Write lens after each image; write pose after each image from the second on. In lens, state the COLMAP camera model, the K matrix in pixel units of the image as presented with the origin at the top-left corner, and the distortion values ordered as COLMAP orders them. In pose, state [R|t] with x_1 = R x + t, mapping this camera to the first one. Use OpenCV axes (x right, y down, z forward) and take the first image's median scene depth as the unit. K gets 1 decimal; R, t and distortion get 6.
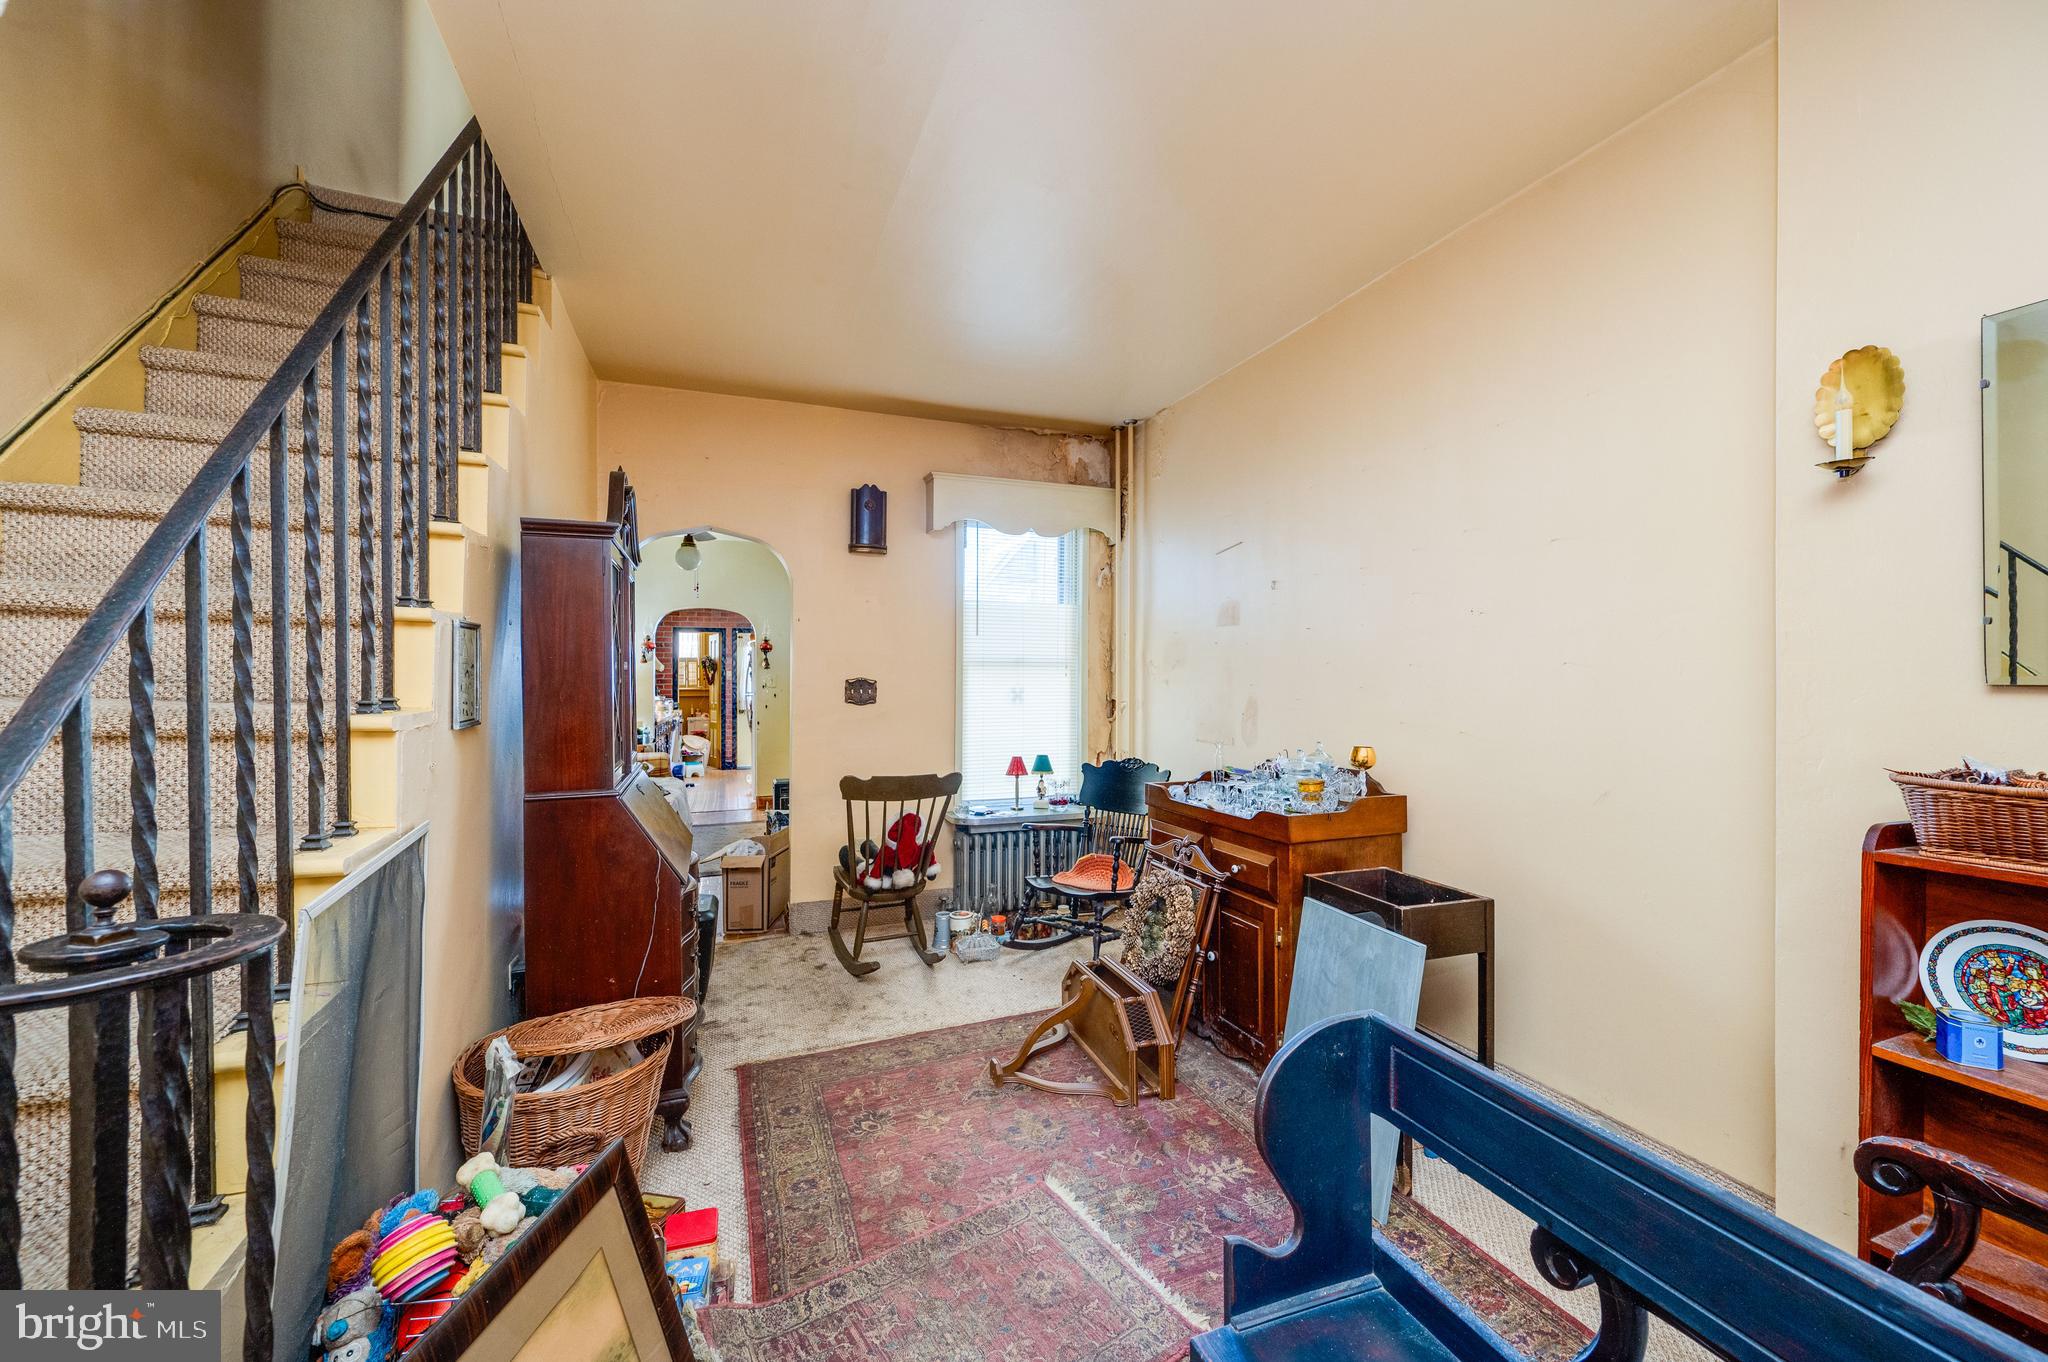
lens RADIAL K [[824.8, 0, 1030.2], [0, 824.8, 685.3], [0, 0, 1]] dist [-0.002351, -0.000171]
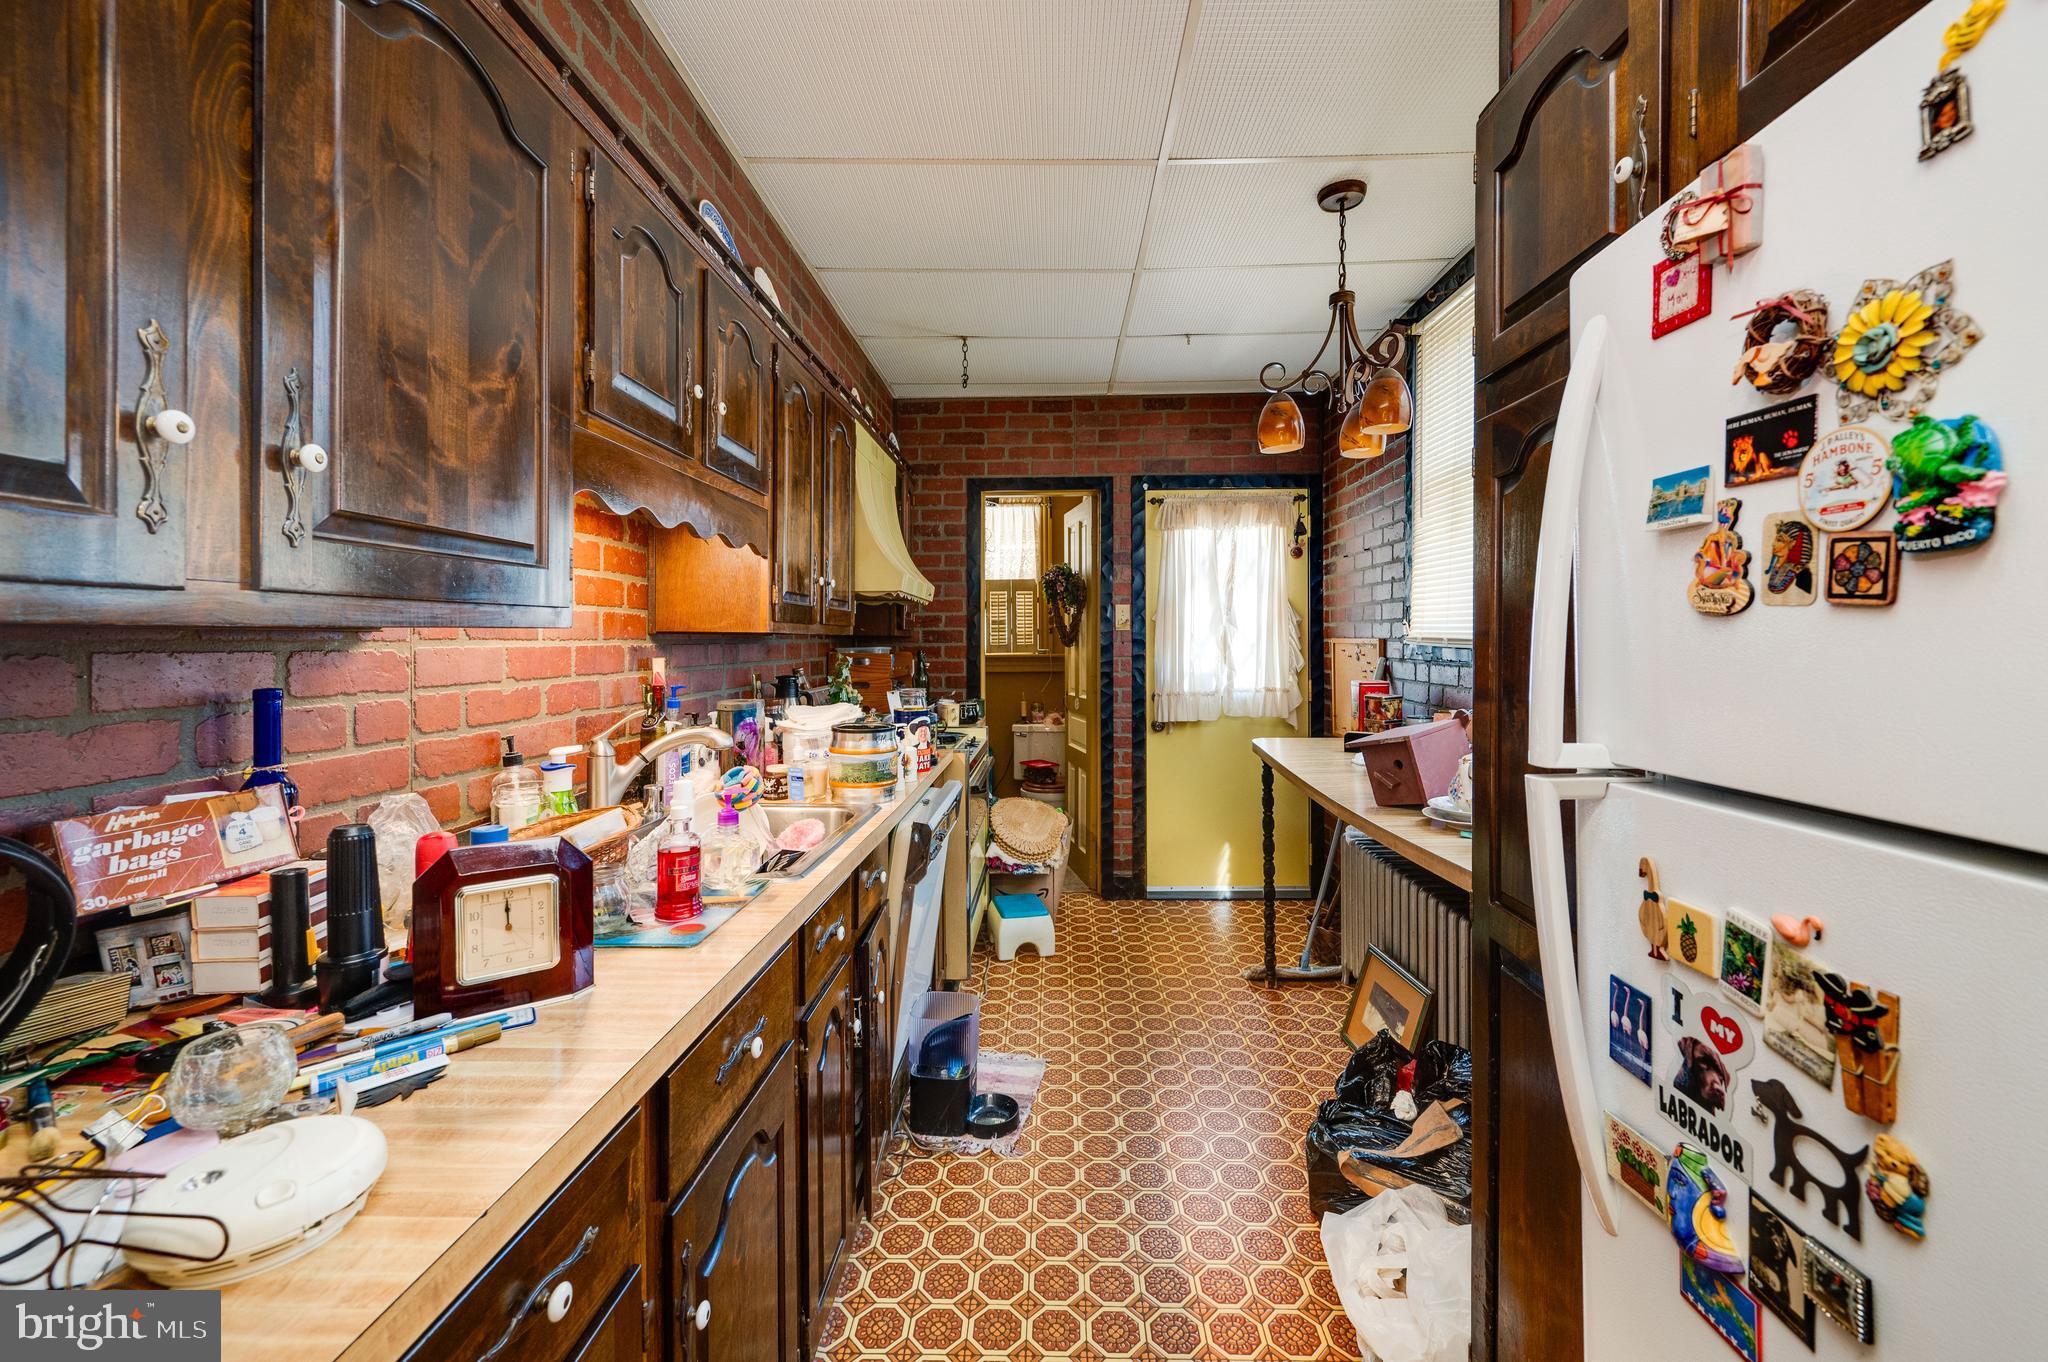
lens RADIAL K [[855.9, 0, 1034.1], [0, 855.9, 644.5], [0, 0, 1]] dist [0.000719, -0.000376]
pose [[0.925049, -0.001939, -0.379844, -0.954092], [0.004170, 0.999979, 0.005051, -0.010952], [0.379826, -0.006257, 0.925037, 2.381385]]
